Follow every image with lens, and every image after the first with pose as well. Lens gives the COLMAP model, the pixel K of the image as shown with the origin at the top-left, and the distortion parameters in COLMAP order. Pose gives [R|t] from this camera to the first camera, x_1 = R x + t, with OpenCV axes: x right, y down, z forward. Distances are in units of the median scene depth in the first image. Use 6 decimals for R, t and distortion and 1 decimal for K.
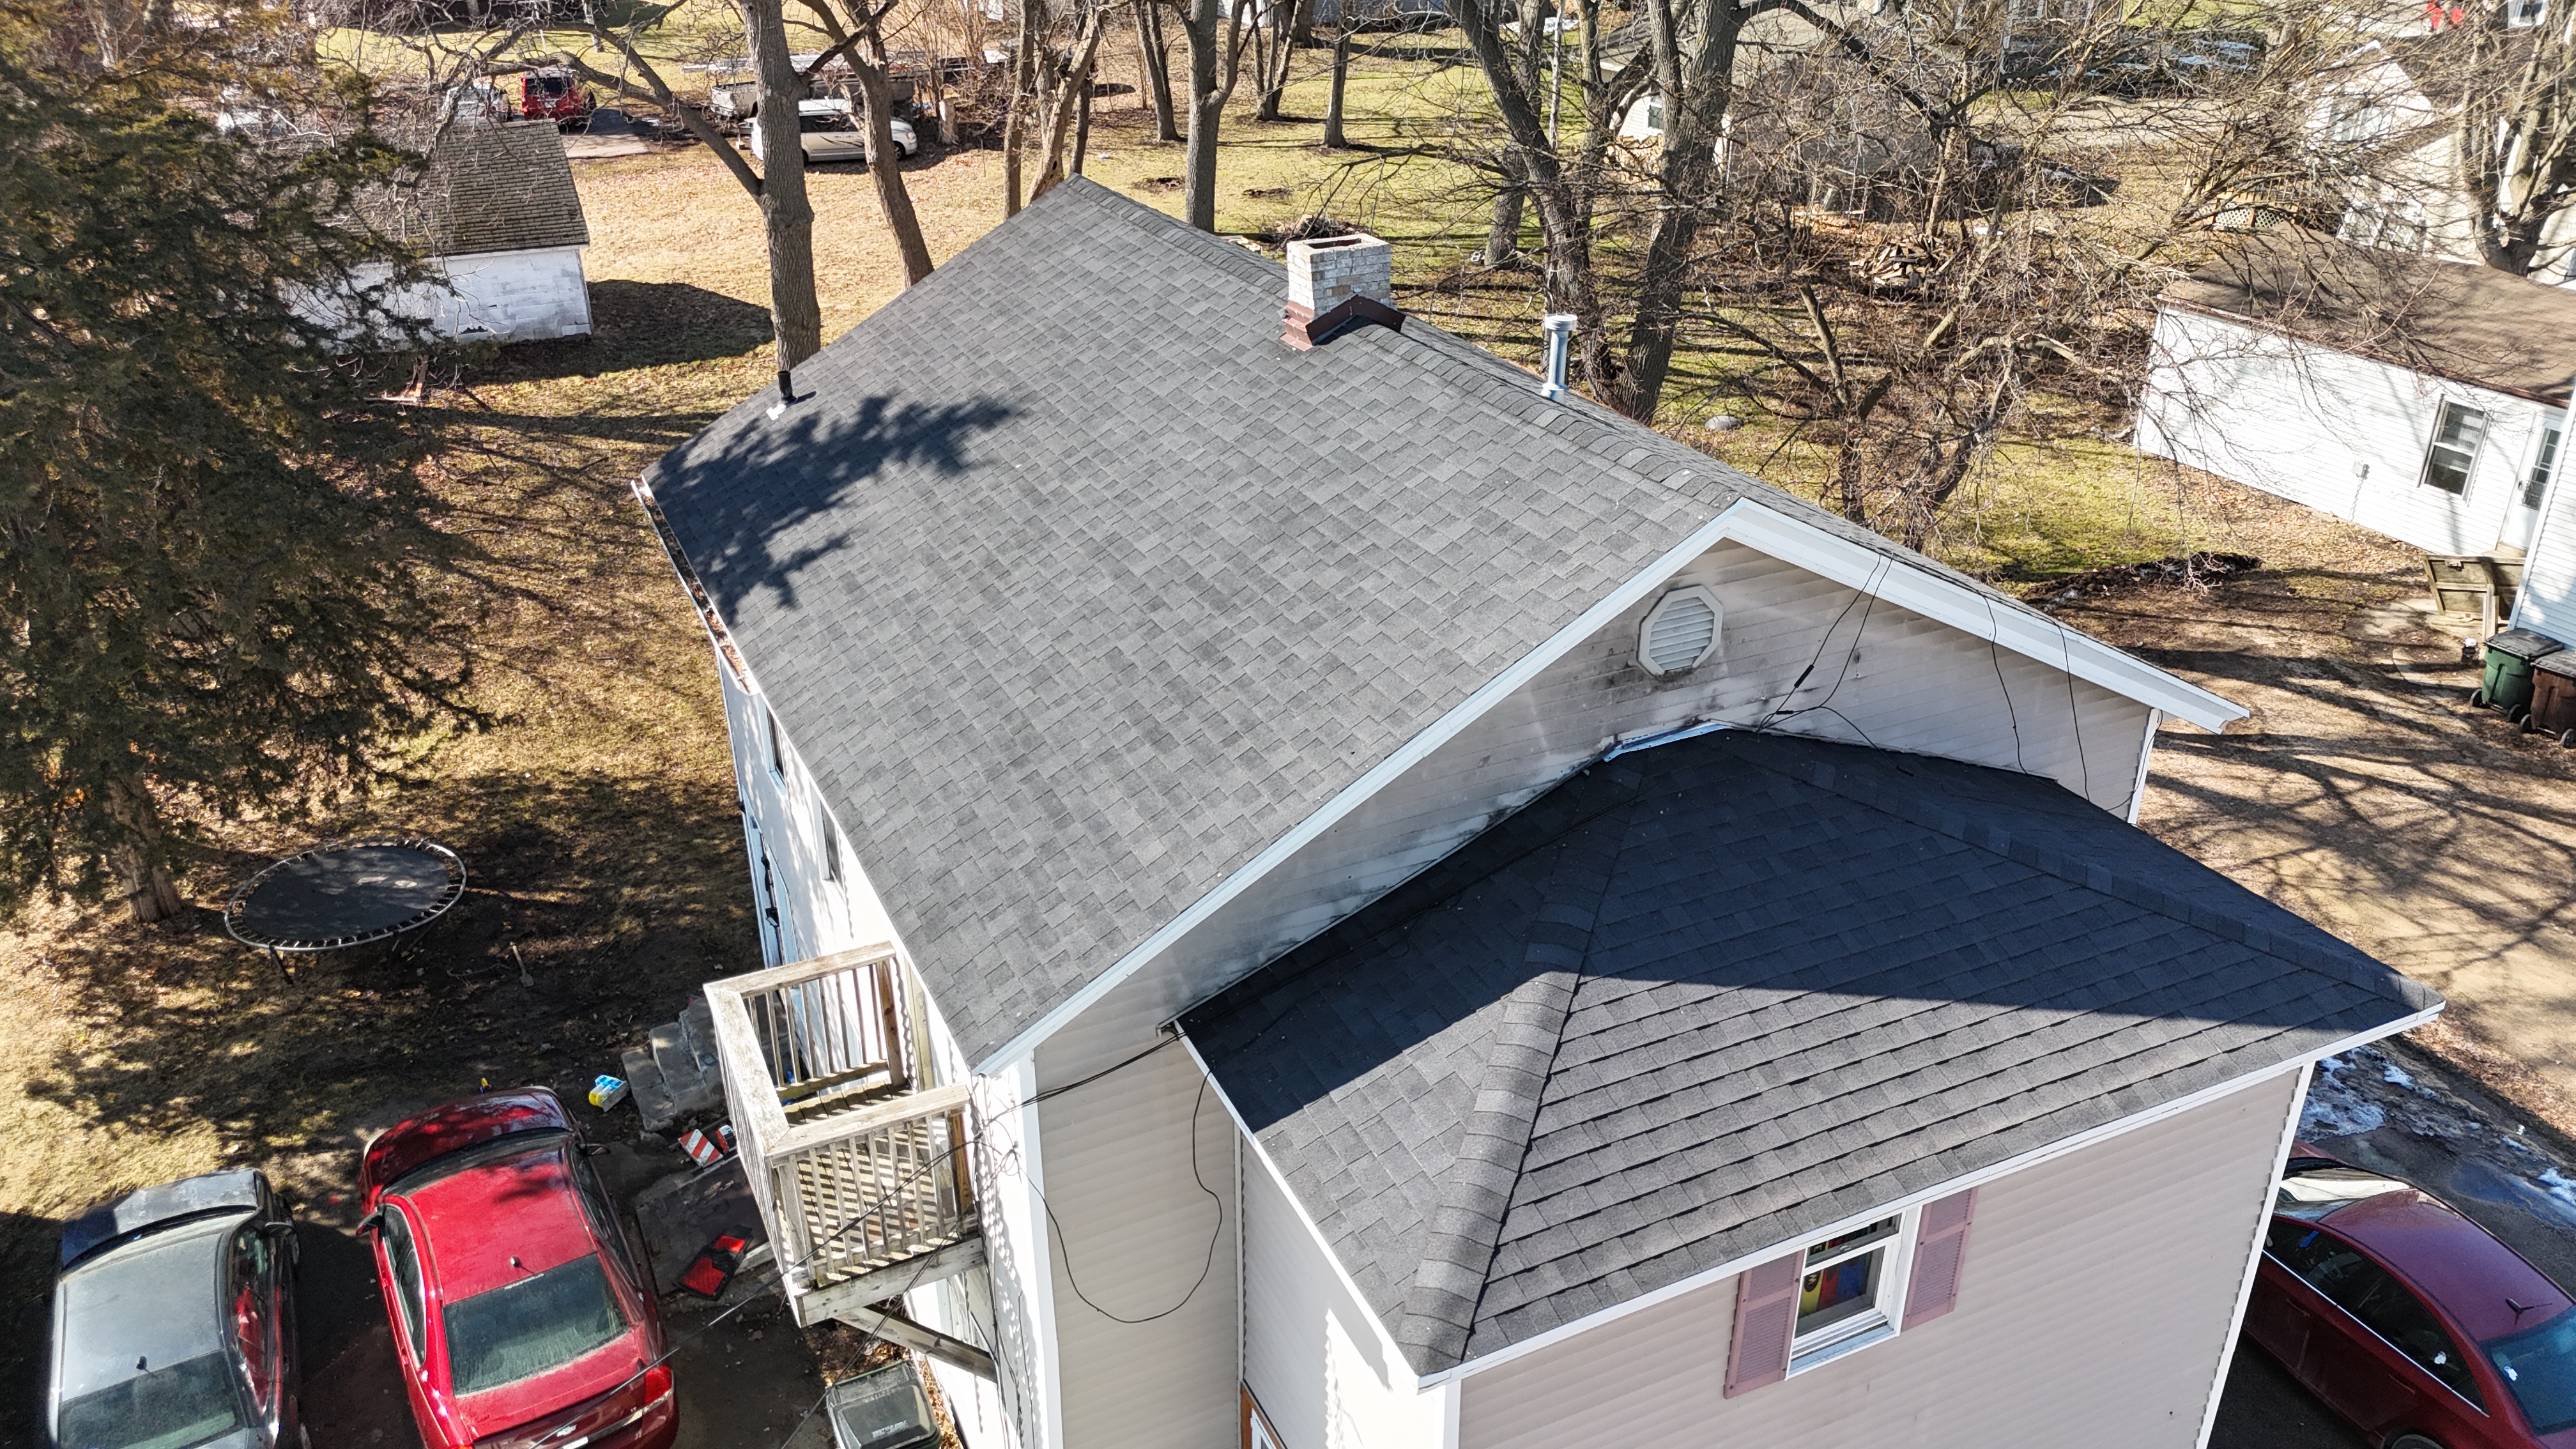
lens RADIAL K [[1916.4, 0, 1304.6], [0, 1916.4, 722.5], [0, 0, 1]] dist [0.025329, -0.004066]
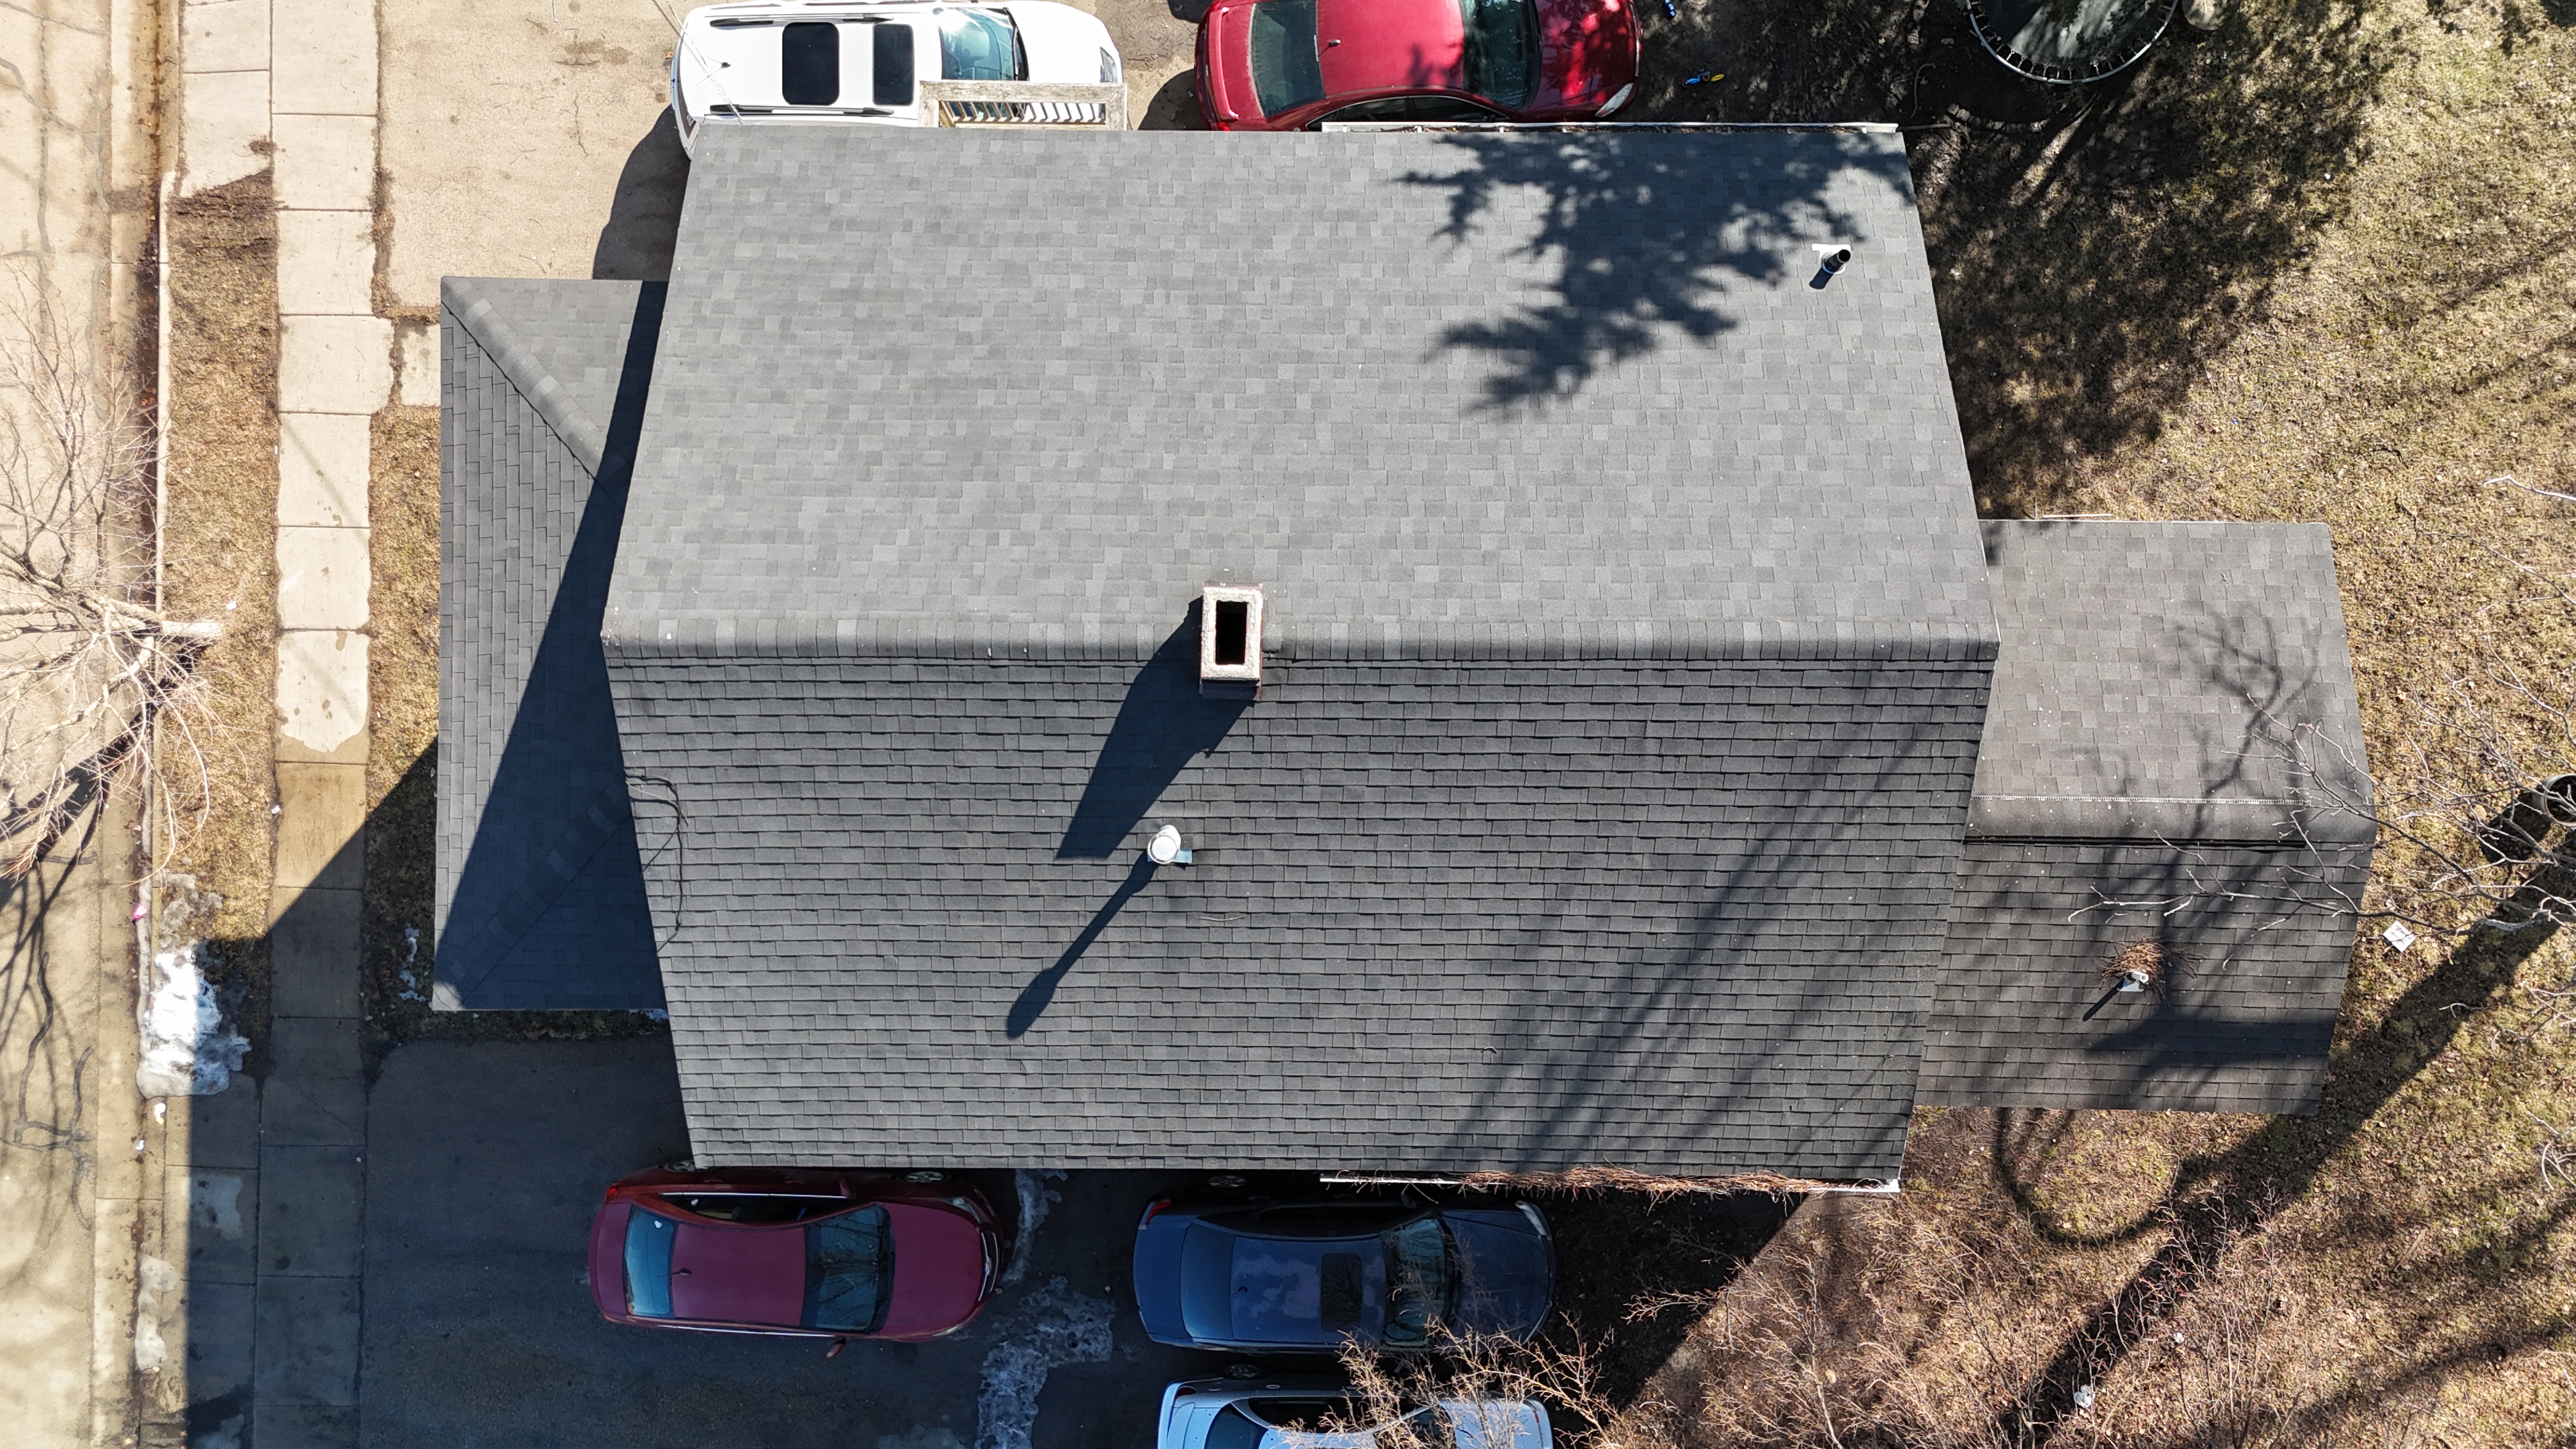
lens RADIAL K [[1916.4, 0, 1369.1], [0, 1916.4, 719.5], [0, 0, 1]] dist [0.025329, -0.004066]
pose [[-0.442470, 0.896783, 0.000490, 0.023481], [-0.411976, -0.203753, 0.888122, -1.042918], [0.796552, 0.392766, 0.459608, 0.549930]]
